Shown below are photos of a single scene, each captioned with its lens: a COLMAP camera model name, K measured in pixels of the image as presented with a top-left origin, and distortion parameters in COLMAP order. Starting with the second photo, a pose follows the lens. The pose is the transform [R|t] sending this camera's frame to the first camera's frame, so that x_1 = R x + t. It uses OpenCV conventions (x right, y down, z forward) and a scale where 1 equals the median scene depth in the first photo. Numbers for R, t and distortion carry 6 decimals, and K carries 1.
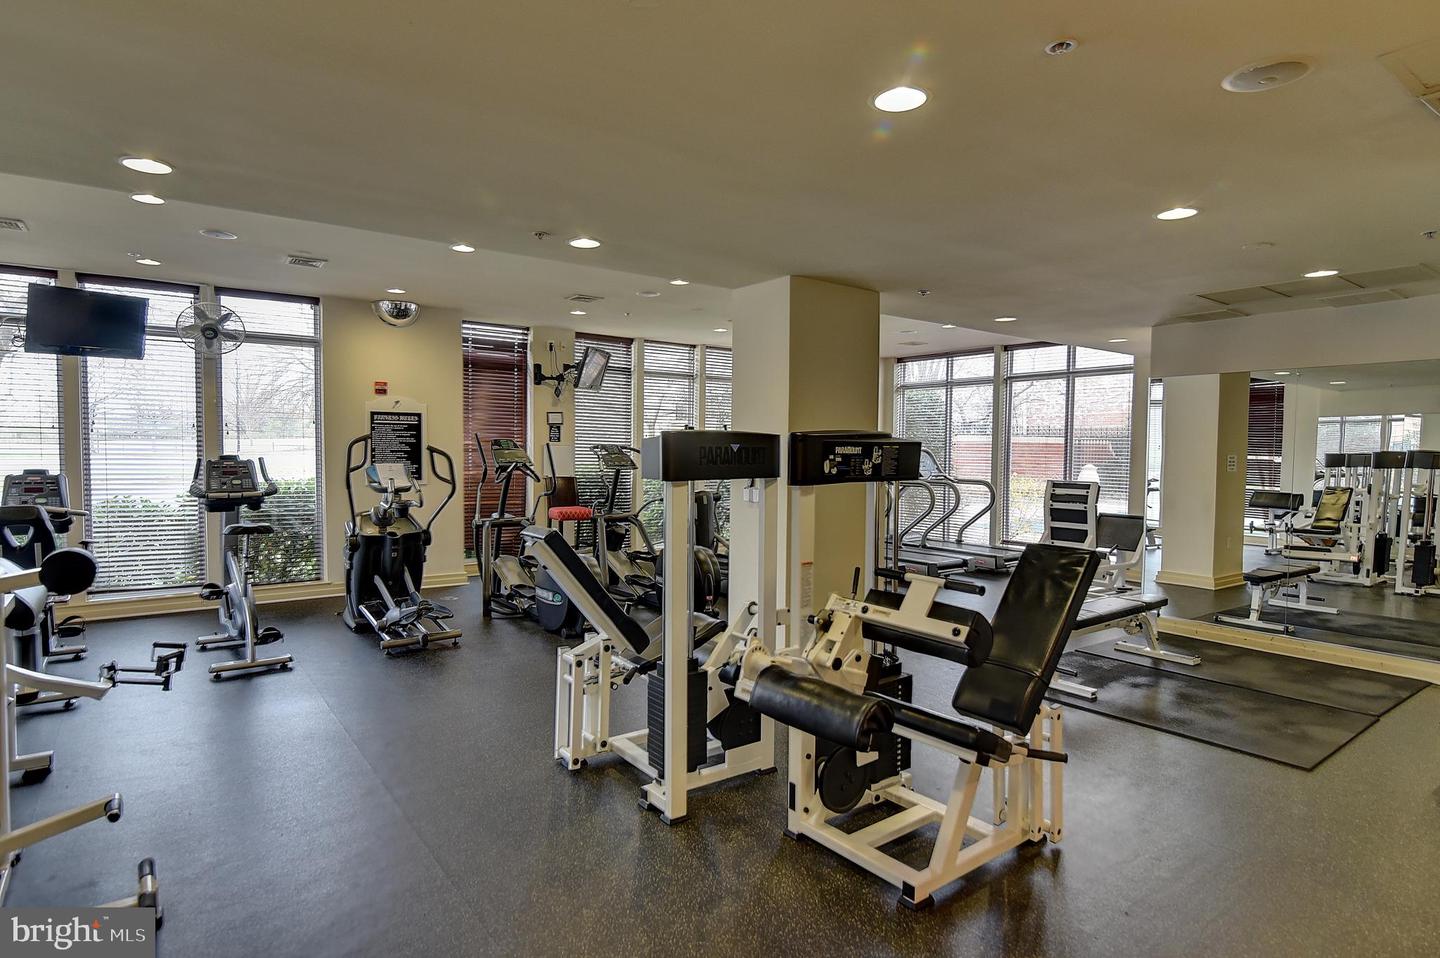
lens RADIAL K [[786.3, 0, 723.3], [0, 786.3, 486.8], [0, 0, 1]] dist [-0.003467, -0.000576]
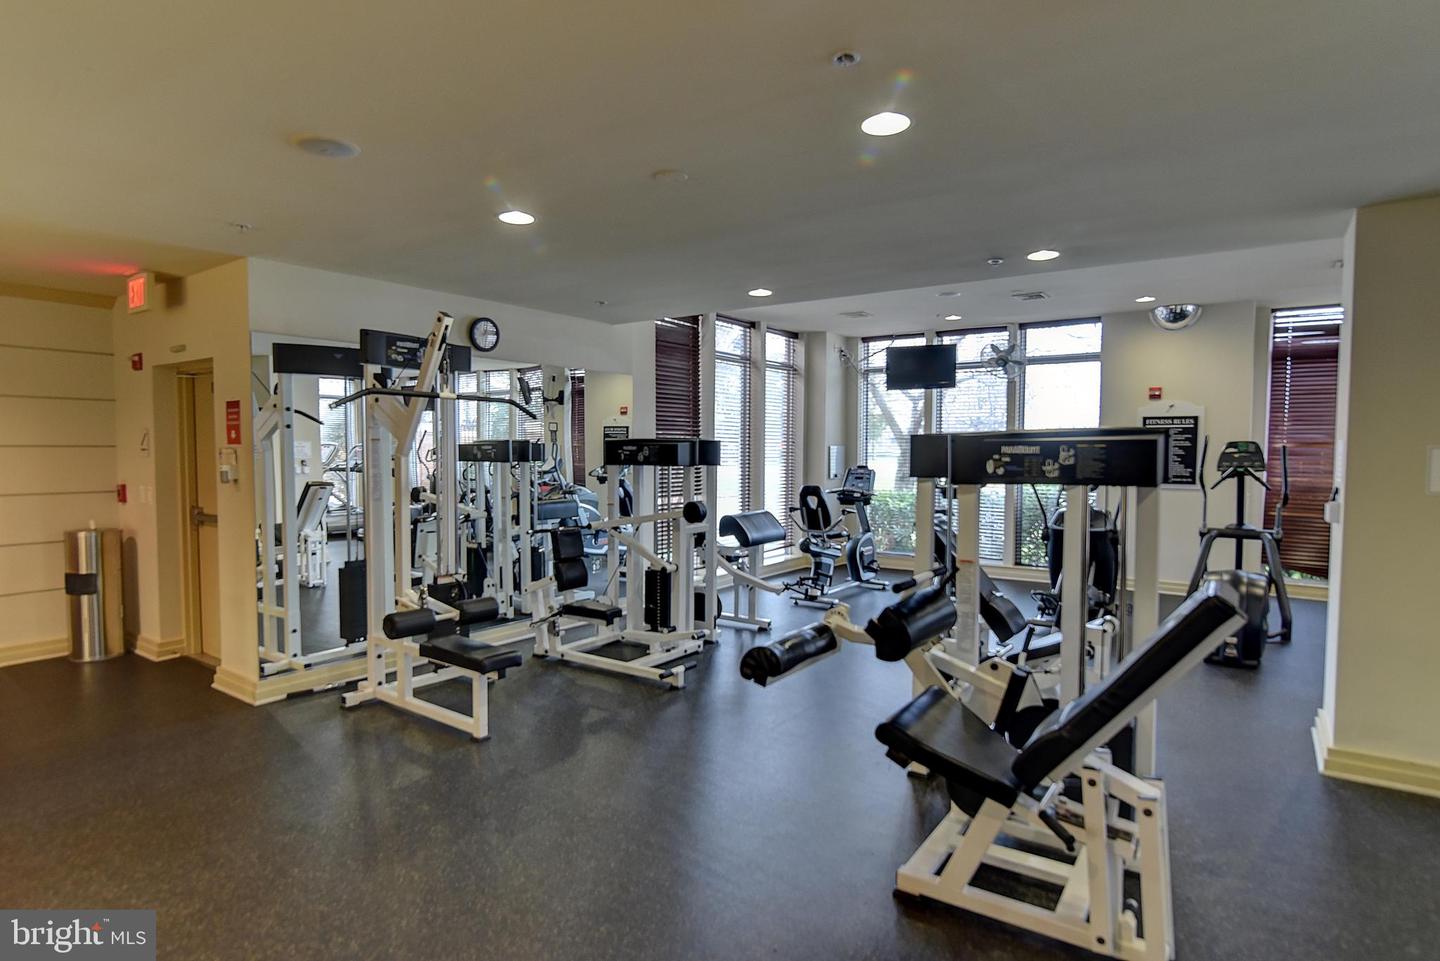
lens RADIAL K [[786.3, 0, 723.3], [0, 786.3, 488.3], [0, 0, 1]] dist [-0.003467, -0.000576]
pose [[0.303194, 0.042803, -0.951967, 0.455801], [-0.048903, 0.998373, 0.029314, -0.005406], [0.951673, 0.037667, 0.304794, 0.188035]]
